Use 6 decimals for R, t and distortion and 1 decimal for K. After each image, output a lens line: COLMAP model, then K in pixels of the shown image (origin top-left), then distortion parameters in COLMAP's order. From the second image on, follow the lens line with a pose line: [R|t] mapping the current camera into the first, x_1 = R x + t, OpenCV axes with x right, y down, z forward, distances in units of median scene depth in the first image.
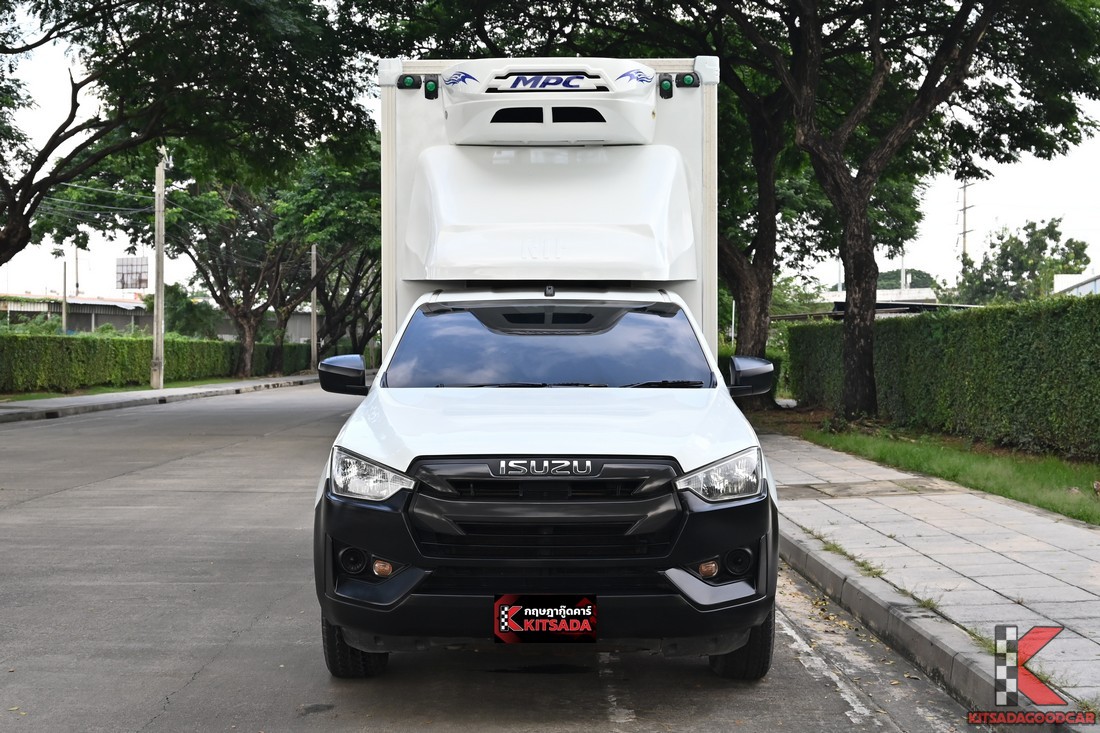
lens RADIAL K [[1434.1, 0, 550.0], [0, 1434.1, 357.5], [0, 0, 1]] dist [0.007356, 0.000000]
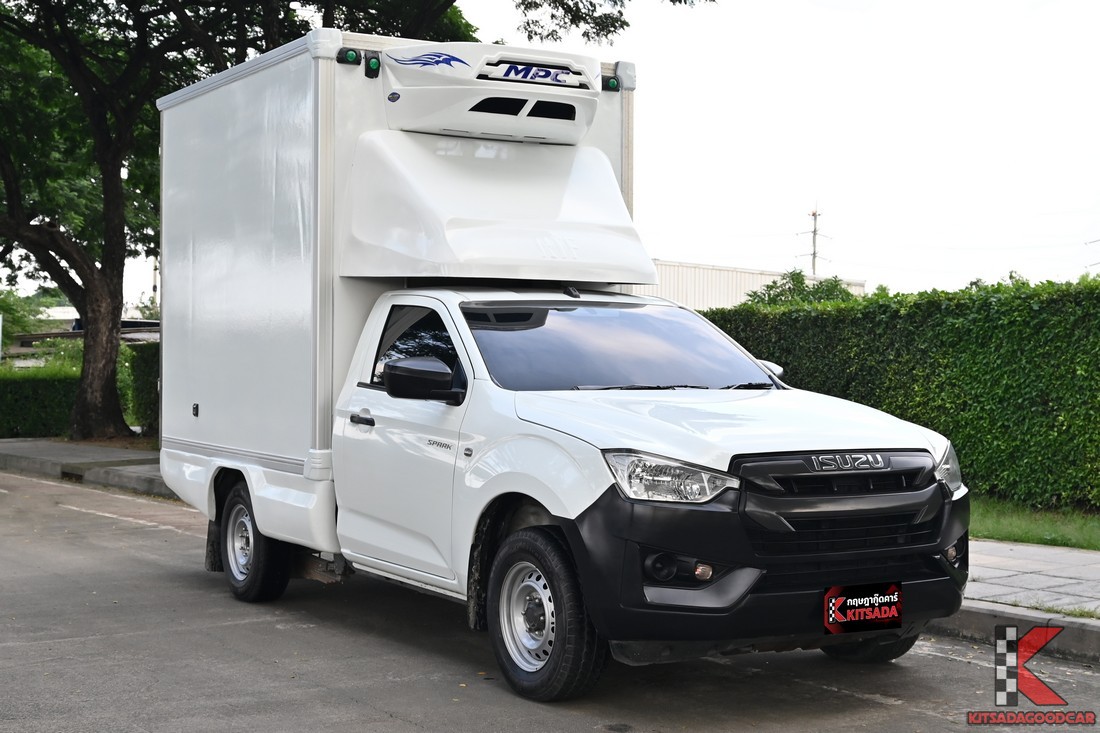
lens RADIAL K [[1580.3, 0, 549.9], [0, 1580.3, 373.7], [0, 0, 1]] dist [-0.012141, 0.000000]
pose [[0.863361, 0.001111, 0.504585, -0.524822], [0.001865, 0.999984, -0.005392, 0.013091], [-0.504583, 0.005596, 0.863345, 0.089074]]
